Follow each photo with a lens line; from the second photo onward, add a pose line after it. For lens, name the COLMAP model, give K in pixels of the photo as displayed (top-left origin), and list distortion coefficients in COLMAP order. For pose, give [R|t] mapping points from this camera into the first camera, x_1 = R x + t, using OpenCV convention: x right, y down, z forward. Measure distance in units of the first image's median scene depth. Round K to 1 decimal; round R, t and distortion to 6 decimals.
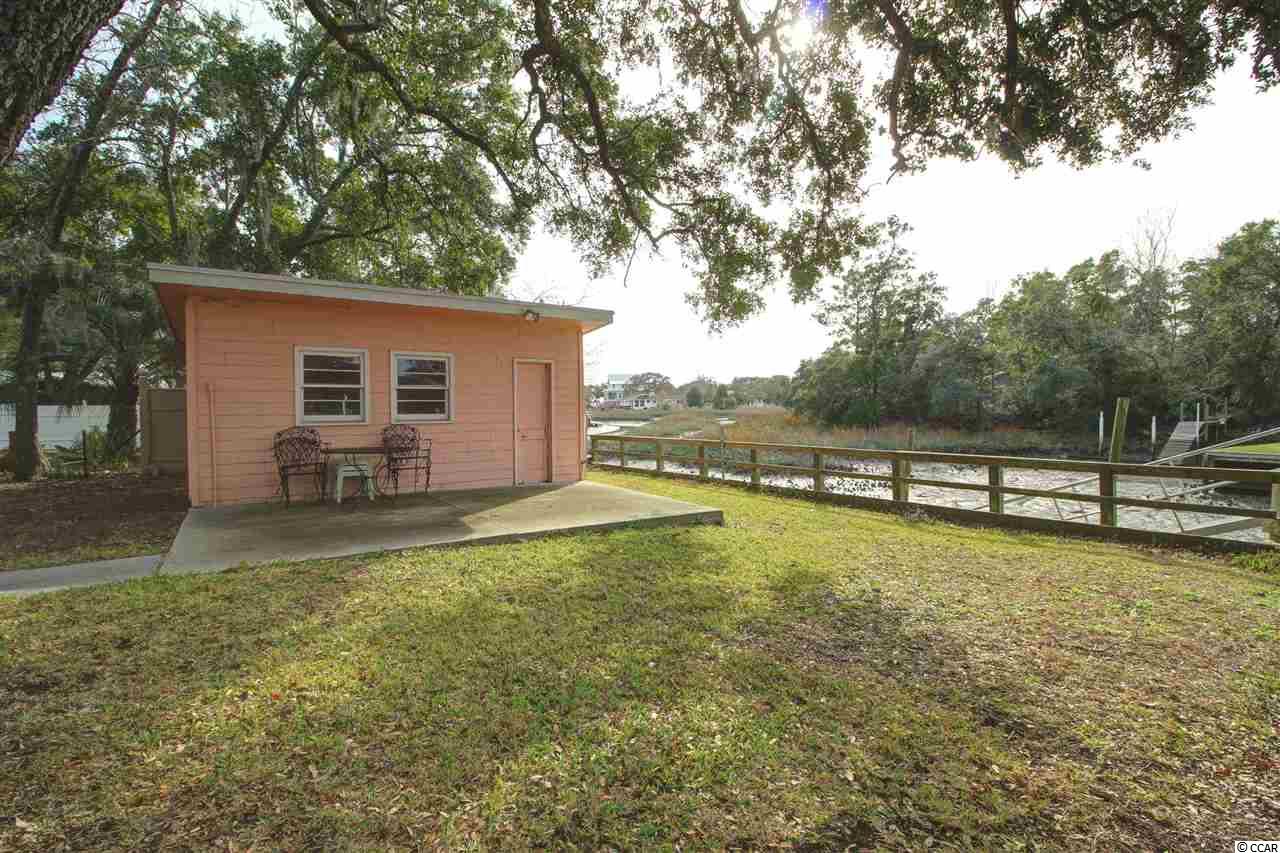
lens RADIAL K [[608.1, 0, 641.1], [0, 608.1, 414.9], [0, 0, 1]] dist [-0.000017, -0.013093]
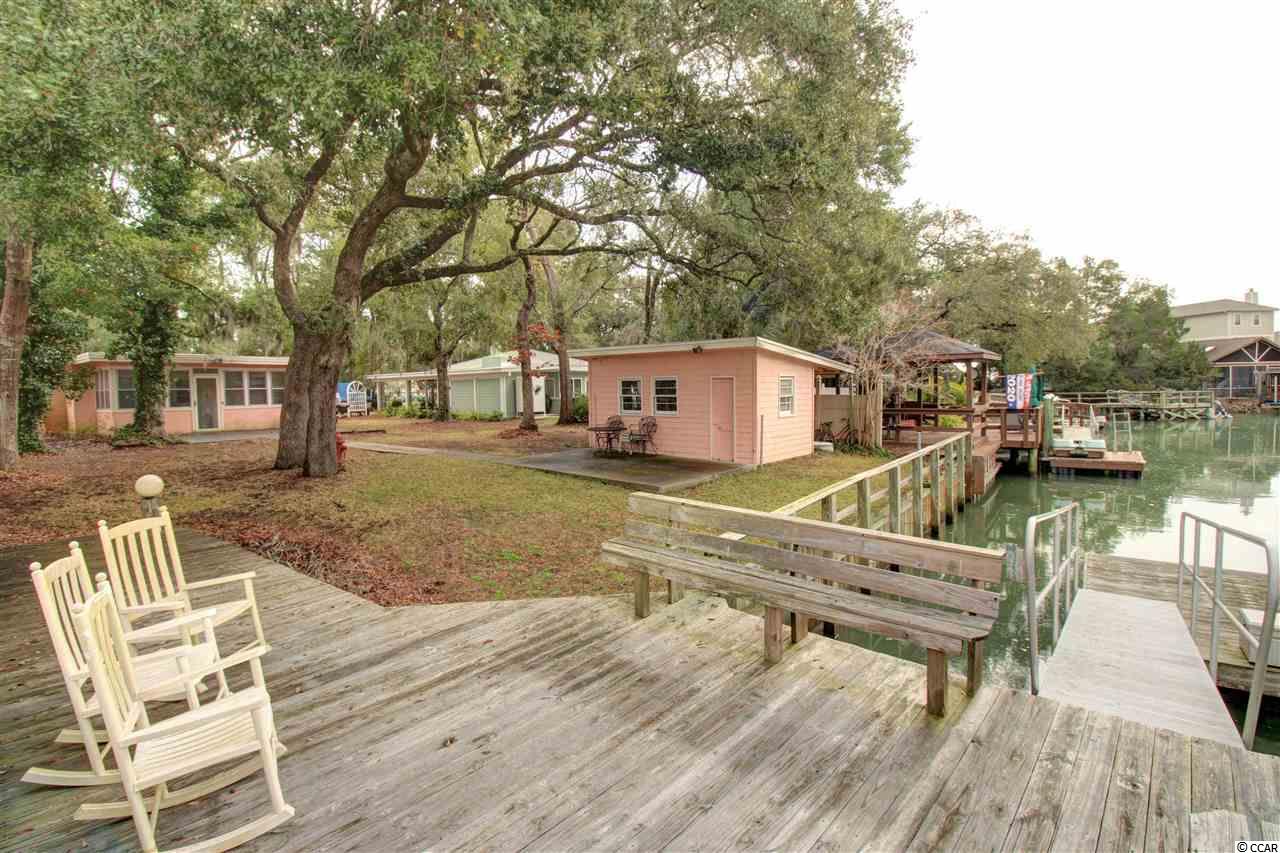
lens RADIAL K [[608.1, 0, 629.8], [0, 608.1, 424.1], [0, 0, 1]] dist [-0.000017, -0.013093]
pose [[0.229401, 0.064088, -0.971220, 0.239254], [0.000635, 0.997820, 0.065993, -0.014568], [0.973332, -0.015755, 0.228860, 0.092861]]
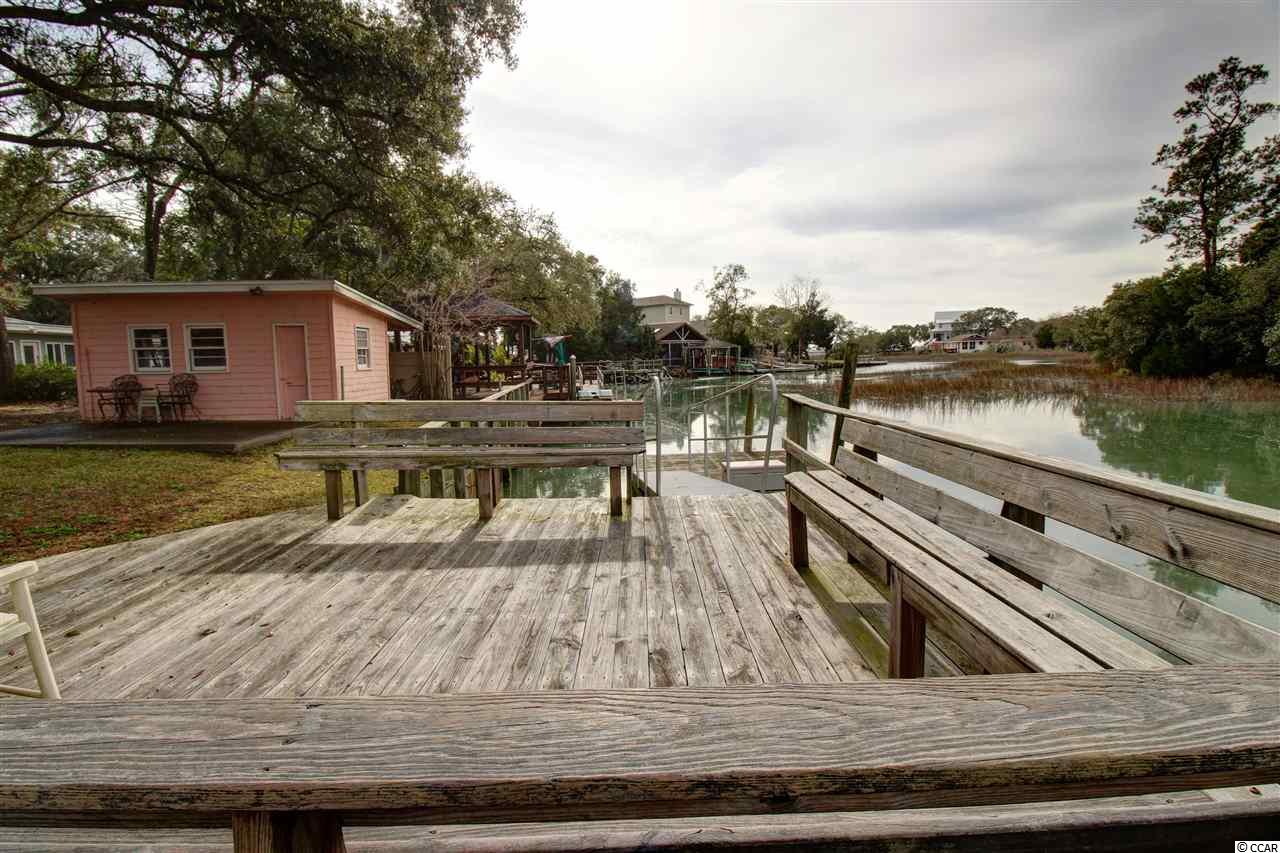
lens RADIAL K [[608.1, 0, 655.6], [0, 608.1, 429.8], [0, 0, 1]] dist [-0.000017, -0.013093]
pose [[0.840131, 0.058655, -0.539203, 0.239096], [0.004887, 0.993276, 0.115664, -0.002518], [0.542362, -0.099807, 0.834196, 0.067360]]
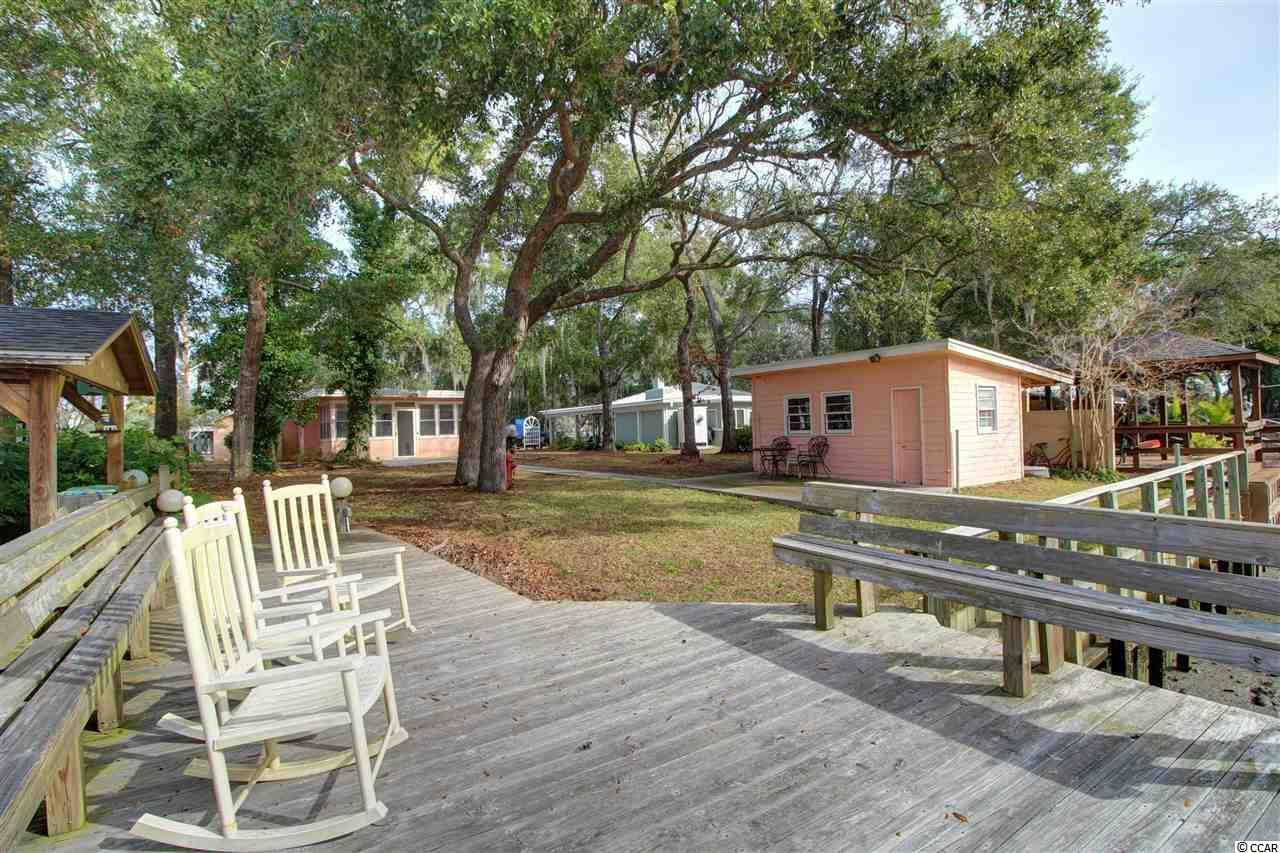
lens RADIAL K [[608.1, 0, 625.2], [0, 608.1, 417.0], [0, 0, 1]] dist [-0.000017, -0.013093]
pose [[-0.040984, -0.010658, -0.999103, 0.227957], [0.019191, 0.999750, -0.011452, -0.004985], [0.998975, -0.019643, -0.040769, 0.094280]]
